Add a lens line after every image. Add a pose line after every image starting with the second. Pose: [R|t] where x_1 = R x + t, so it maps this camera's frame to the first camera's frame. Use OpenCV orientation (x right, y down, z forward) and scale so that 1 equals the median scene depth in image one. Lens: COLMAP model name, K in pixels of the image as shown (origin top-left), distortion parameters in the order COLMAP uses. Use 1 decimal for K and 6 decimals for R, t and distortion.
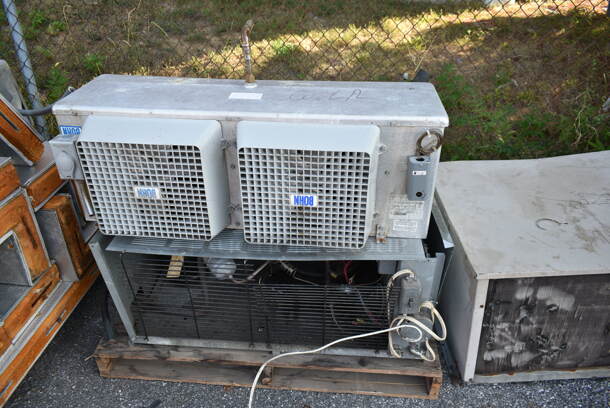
lens RADIAL K [[469.9, 0, 305.1], [0, 469.9, 203.5], [0, 0, 1]] dist [-0.014749, -0.001270]
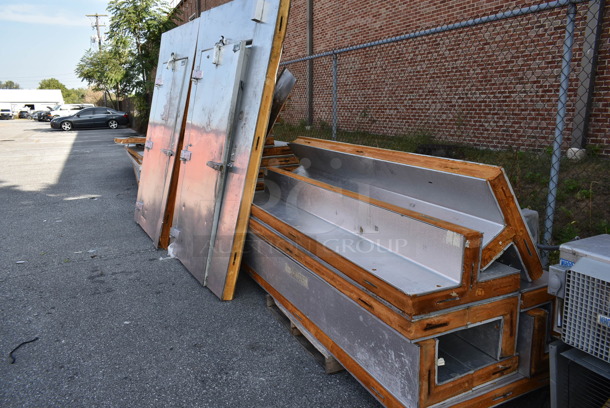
lens RADIAL K [[469.9, 0, 305.6], [0, 469.9, 204.3], [0, 0, 1]] dist [-0.014749, -0.001270]
pose [[0.530093, 0.157124, -0.833255, 0.215161], [-0.418499, 0.903136, -0.095935, 0.136216], [0.737469, 0.399571, 0.544503, -0.396224]]
